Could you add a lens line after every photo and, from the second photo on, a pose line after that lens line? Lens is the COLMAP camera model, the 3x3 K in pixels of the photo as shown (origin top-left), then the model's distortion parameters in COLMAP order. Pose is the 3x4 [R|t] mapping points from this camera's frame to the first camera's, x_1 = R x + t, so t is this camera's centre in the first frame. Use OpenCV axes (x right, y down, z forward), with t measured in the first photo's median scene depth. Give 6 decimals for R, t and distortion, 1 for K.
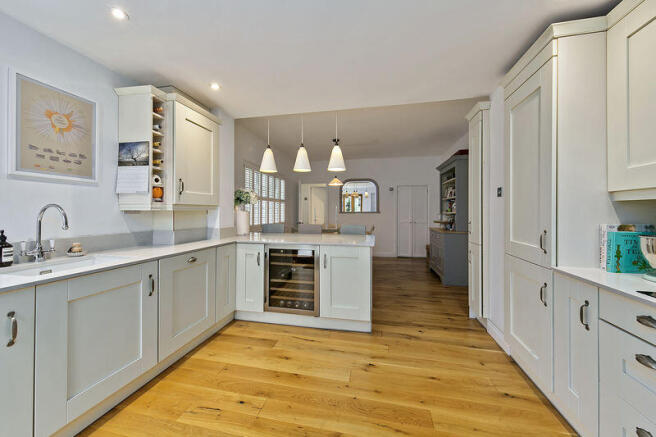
lens RADIAL K [[234.7, 0, 334.6], [0, 234.7, 213.0], [0, 0, 1]] dist [-0.020522, -0.000153]
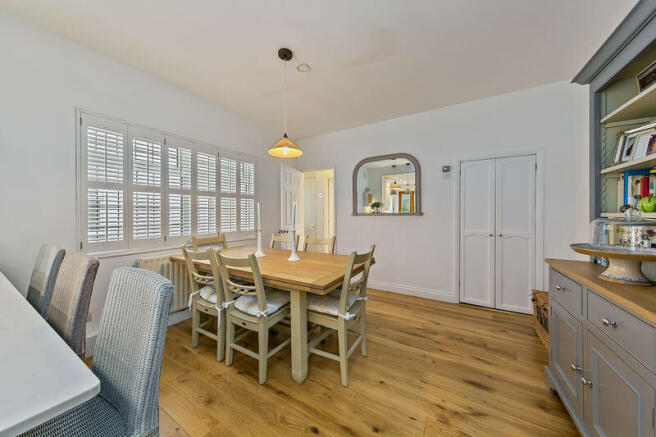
lens RADIAL K [[222.9, 0, 328.8], [0, 222.9, 215.3], [0, 0, 1]] dist [0.001692, -0.000577]
pose [[0.939464, -0.003586, -0.342628, 0.212829], [0.004868, 0.999984, 0.002883, -0.002628], [0.342612, -0.004377, 0.939467, 0.576237]]
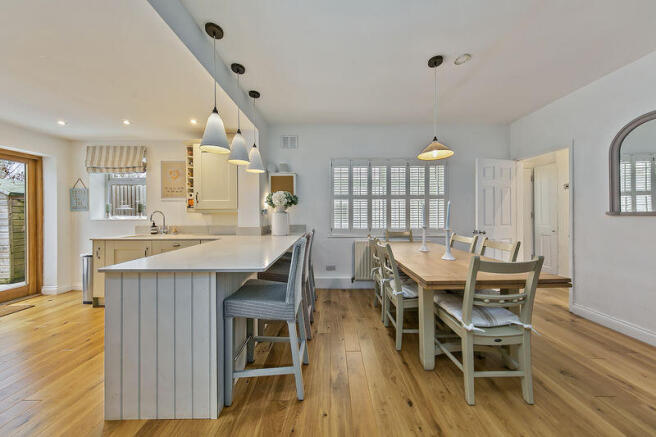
lens RADIAL K [[207.1, 0, 328.9], [0, 207.1, 215.0], [0, 0, 1]] dist [0.002829, 0.000073]
pose [[0.189711, 0.004643, -0.981829, 0.351250], [-0.000903, 0.999989, 0.004554, -0.001873], [0.981840, 0.000023, 0.189713, 0.653406]]
